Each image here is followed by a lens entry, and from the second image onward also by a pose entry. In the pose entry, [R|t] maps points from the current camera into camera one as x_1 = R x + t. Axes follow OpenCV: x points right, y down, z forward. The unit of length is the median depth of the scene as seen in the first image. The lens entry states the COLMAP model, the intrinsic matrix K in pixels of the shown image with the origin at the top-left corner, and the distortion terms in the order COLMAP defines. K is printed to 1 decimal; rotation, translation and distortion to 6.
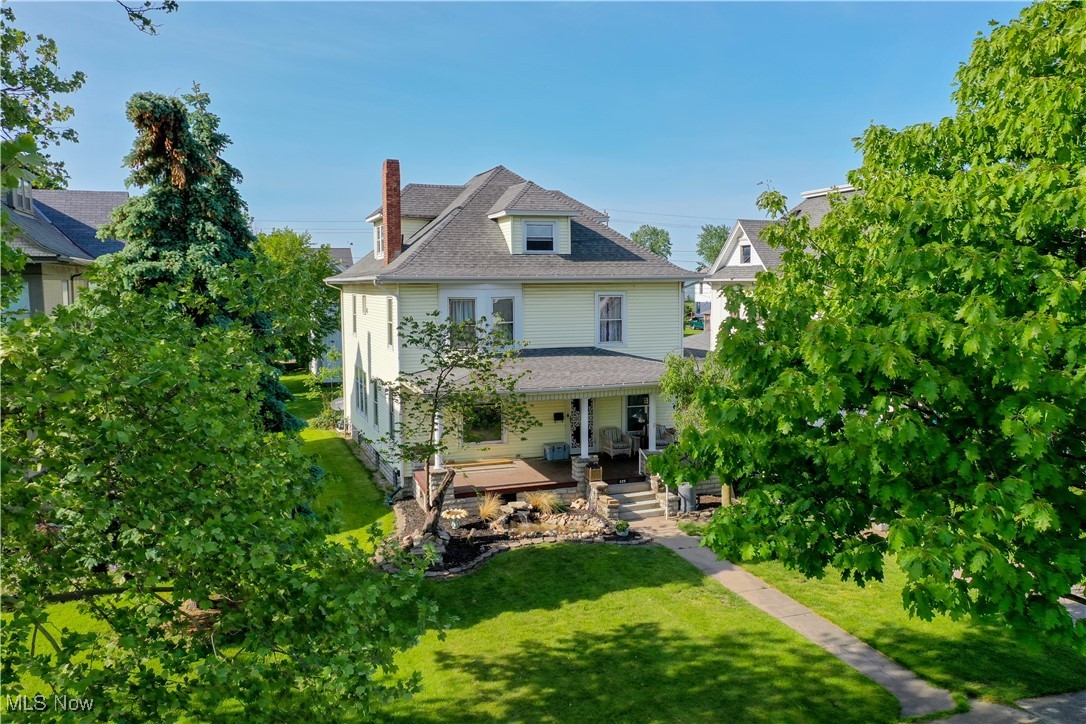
lens RADIAL K [[848.2, 0, 543.0], [0, 848.2, 362.0], [0, 0, 1]] dist [0.004494, 0.001380]
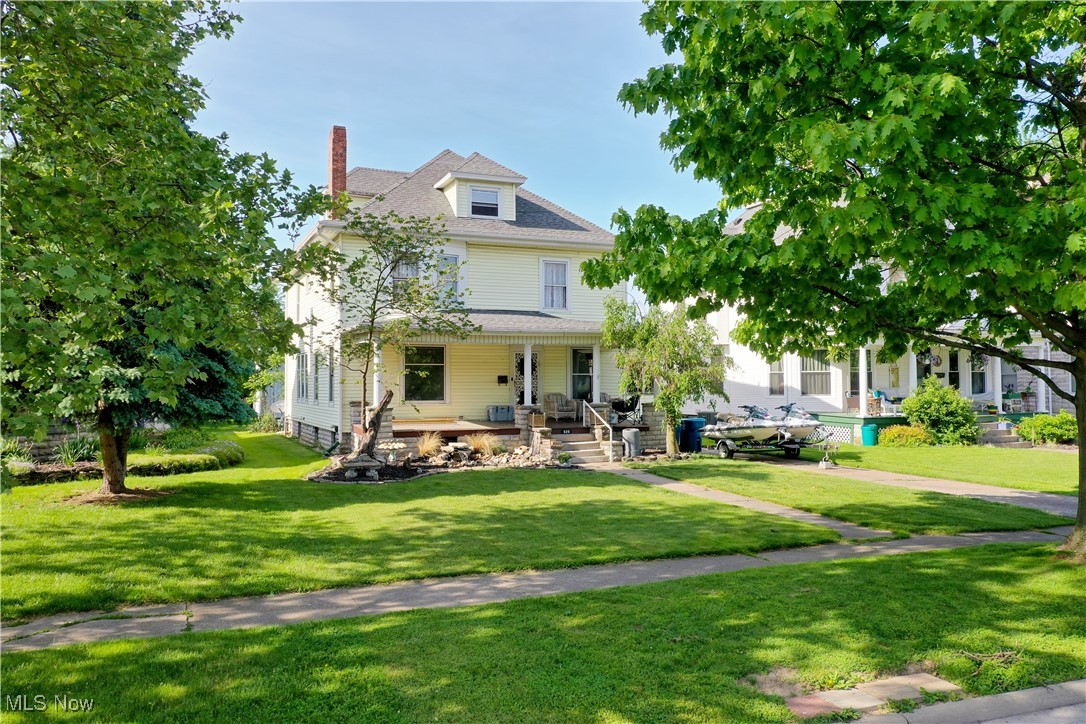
lens RADIAL K [[848.2, 0, 543.0], [0, 848.2, 362.0], [0, 0, 1]] dist [0.004494, 0.001380]
pose [[0.998496, 0.005766, 0.054523, 0.012189], [0.000277, 0.993911, -0.110188, 0.163534], [-0.054827, 0.110038, 0.992414, 0.016595]]
